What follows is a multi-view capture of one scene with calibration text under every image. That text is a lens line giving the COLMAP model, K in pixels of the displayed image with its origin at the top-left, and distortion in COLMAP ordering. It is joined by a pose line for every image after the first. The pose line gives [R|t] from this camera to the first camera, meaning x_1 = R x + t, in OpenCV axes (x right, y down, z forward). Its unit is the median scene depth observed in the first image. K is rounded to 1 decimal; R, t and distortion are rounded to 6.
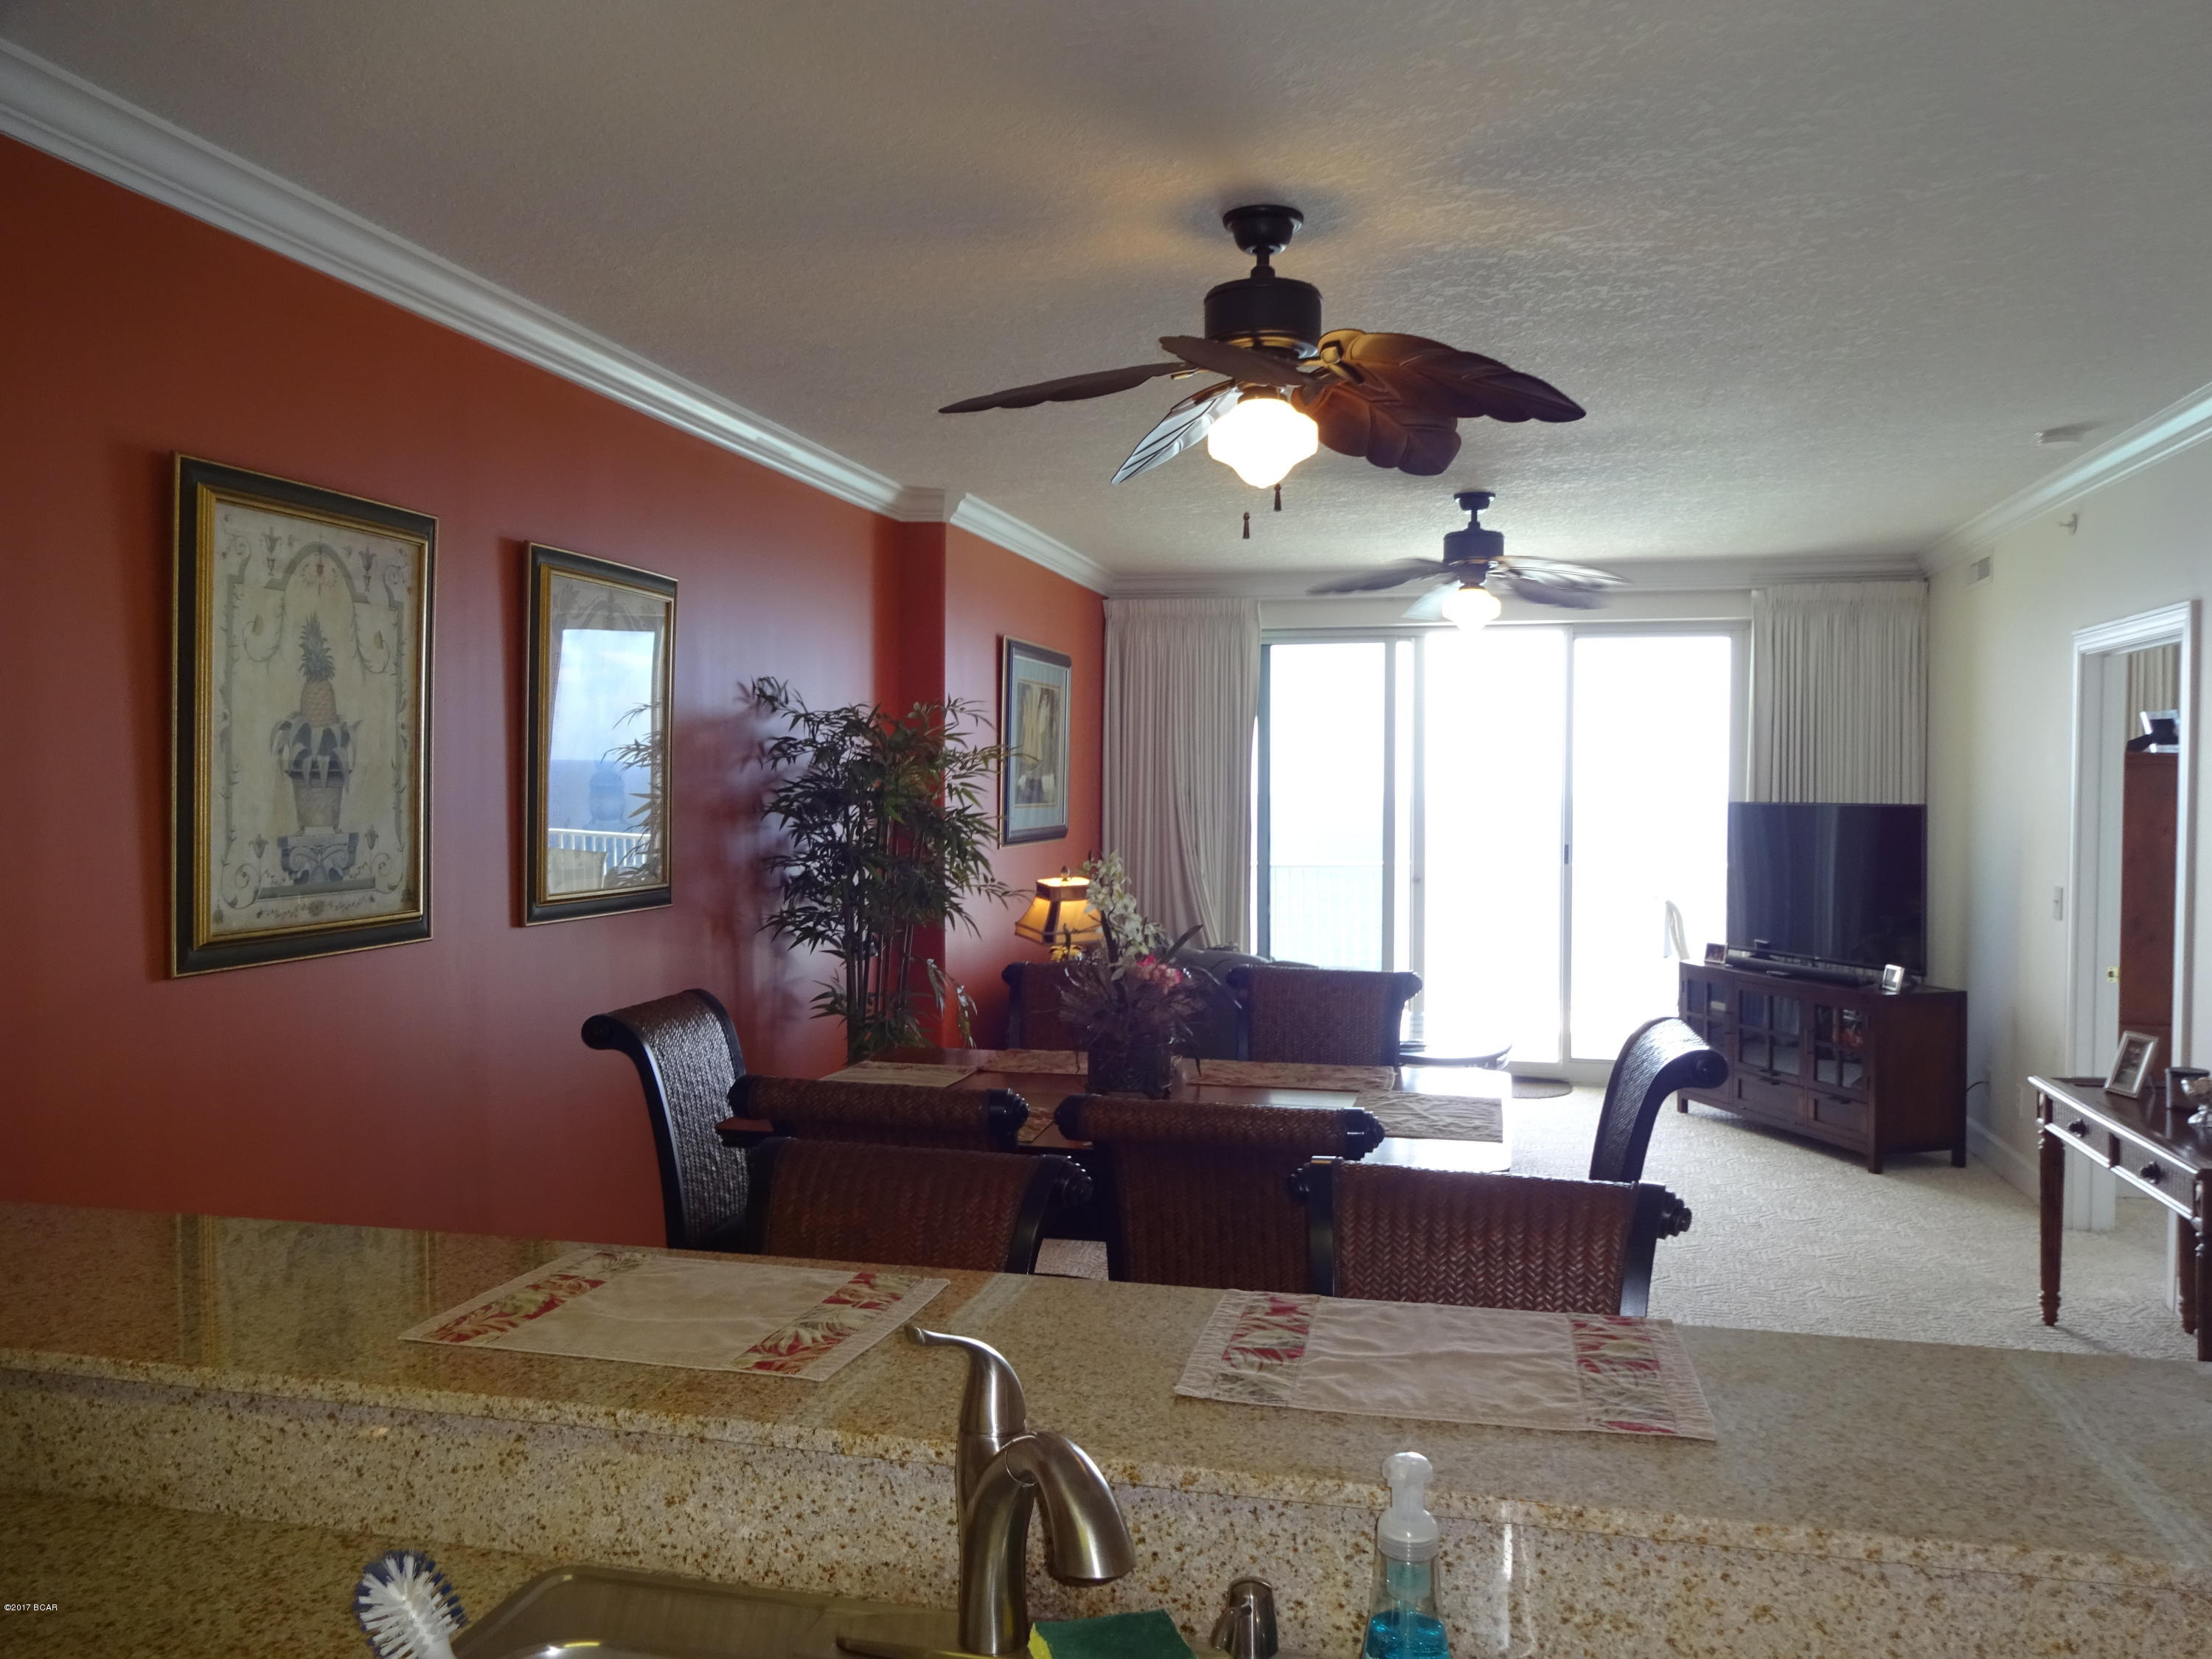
lens RADIAL K [[1631.3, 0, 1164.4], [0, 1631.3, 816.8], [0, 0, 1]] dist [-0.009471, -0.006340]
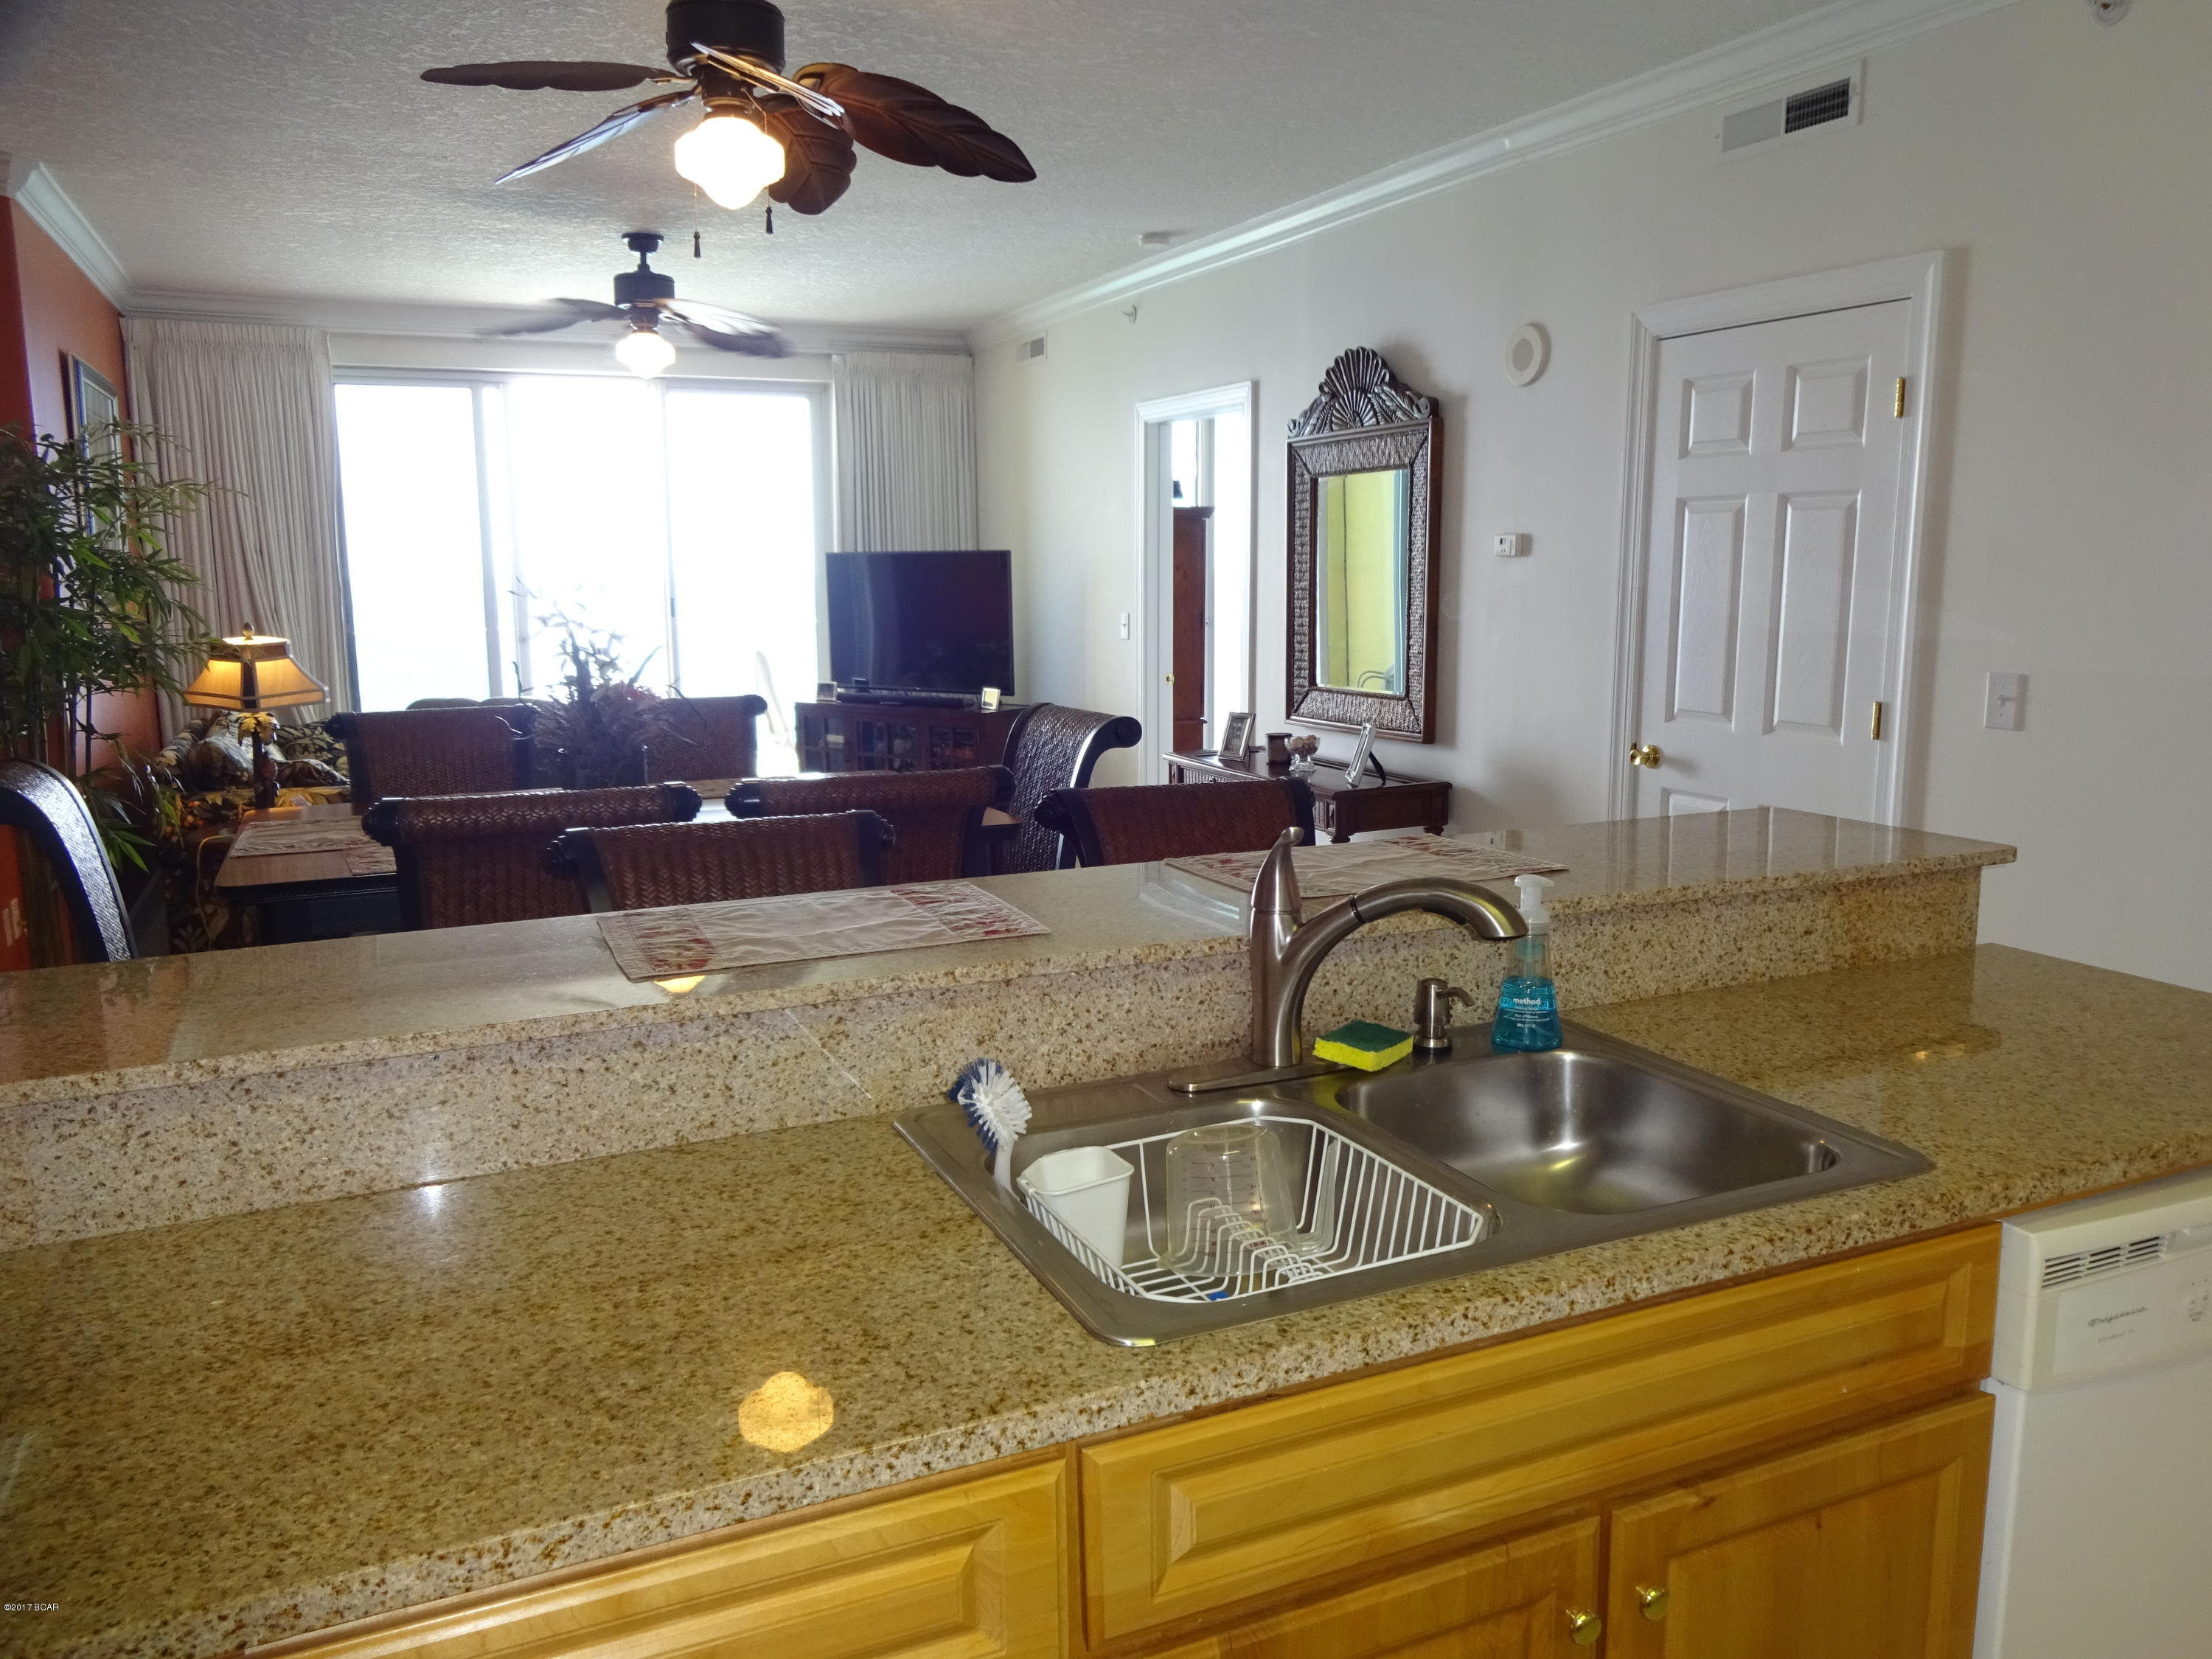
lens RADIAL K [[1631.3, 0, 1118.7], [0, 1631.3, 827.4], [0, 0, 1]] dist [-0.009471, -0.006340]
pose [[0.790558, -0.107335, 0.602907, -0.863965], [0.022568, 0.988957, 0.146471, 0.084421], [-0.611971, -0.102188, 0.784251, 0.008863]]
